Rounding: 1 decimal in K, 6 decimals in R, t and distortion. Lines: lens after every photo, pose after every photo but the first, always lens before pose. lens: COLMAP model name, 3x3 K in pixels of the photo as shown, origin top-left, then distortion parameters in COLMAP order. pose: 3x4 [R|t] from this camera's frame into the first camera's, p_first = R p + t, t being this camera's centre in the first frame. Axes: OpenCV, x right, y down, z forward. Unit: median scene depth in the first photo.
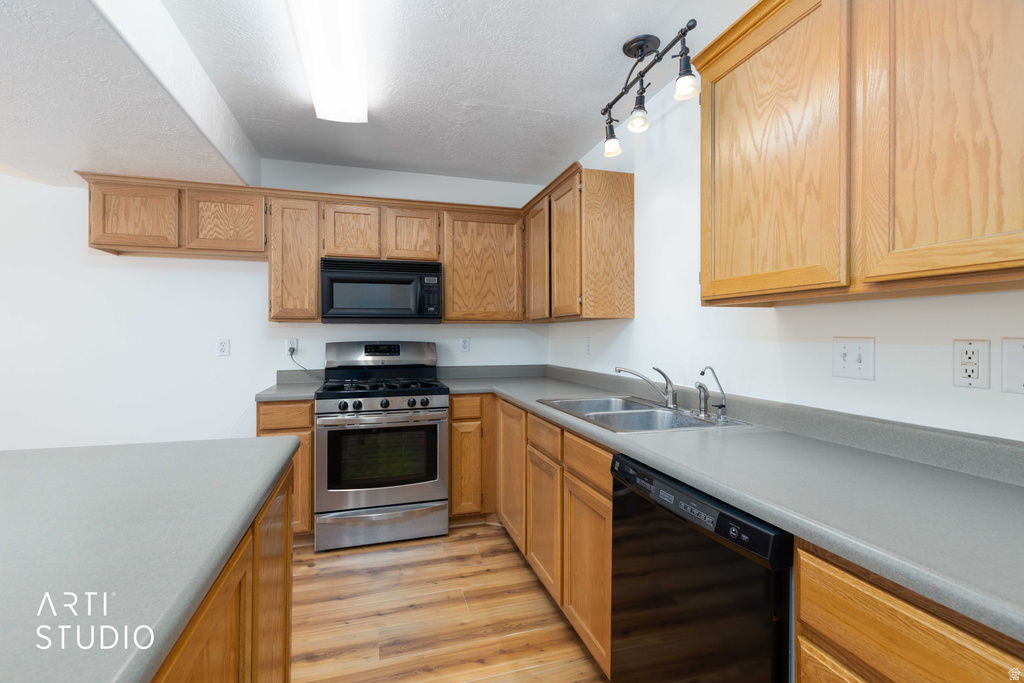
lens RADIAL K [[464.8, 0, 509.9], [0, 464.8, 334.3], [0, 0, 1]] dist [0.003436, 0.000216]
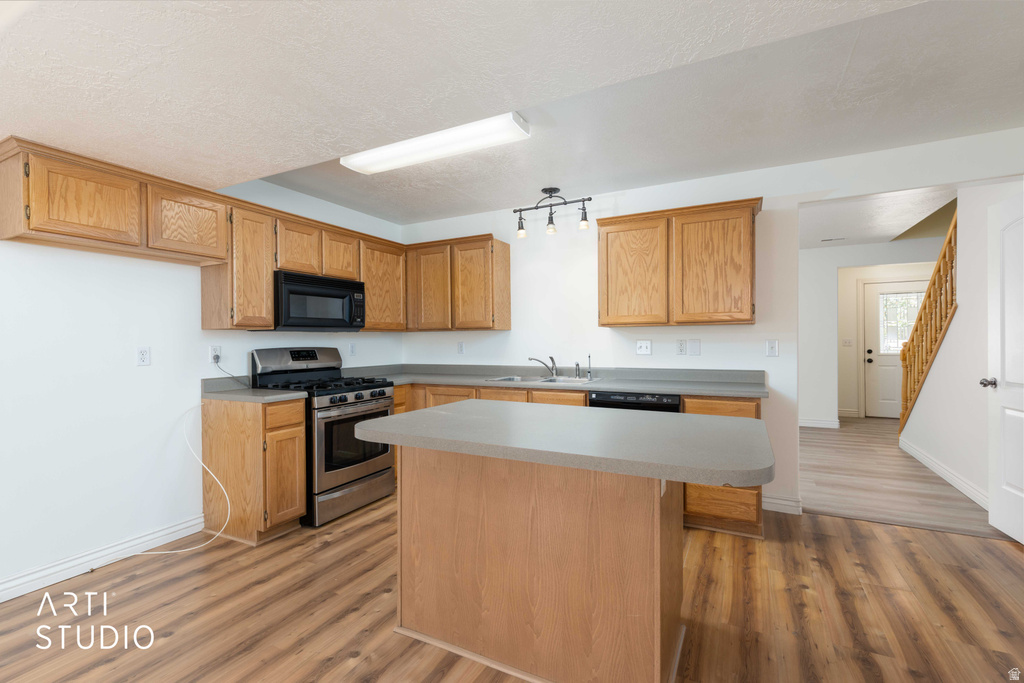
lens RADIAL K [[460.1, 0, 512.0], [0, 460.1, 341.5], [0, 0, 1]] dist [0.003971, 0.000422]
pose [[0.691069, -0.006394, 0.722760, -0.845032], [0.006510, 0.999975, 0.002622, 0.002213], [-0.722759, 0.002893, 0.691094, -0.141116]]
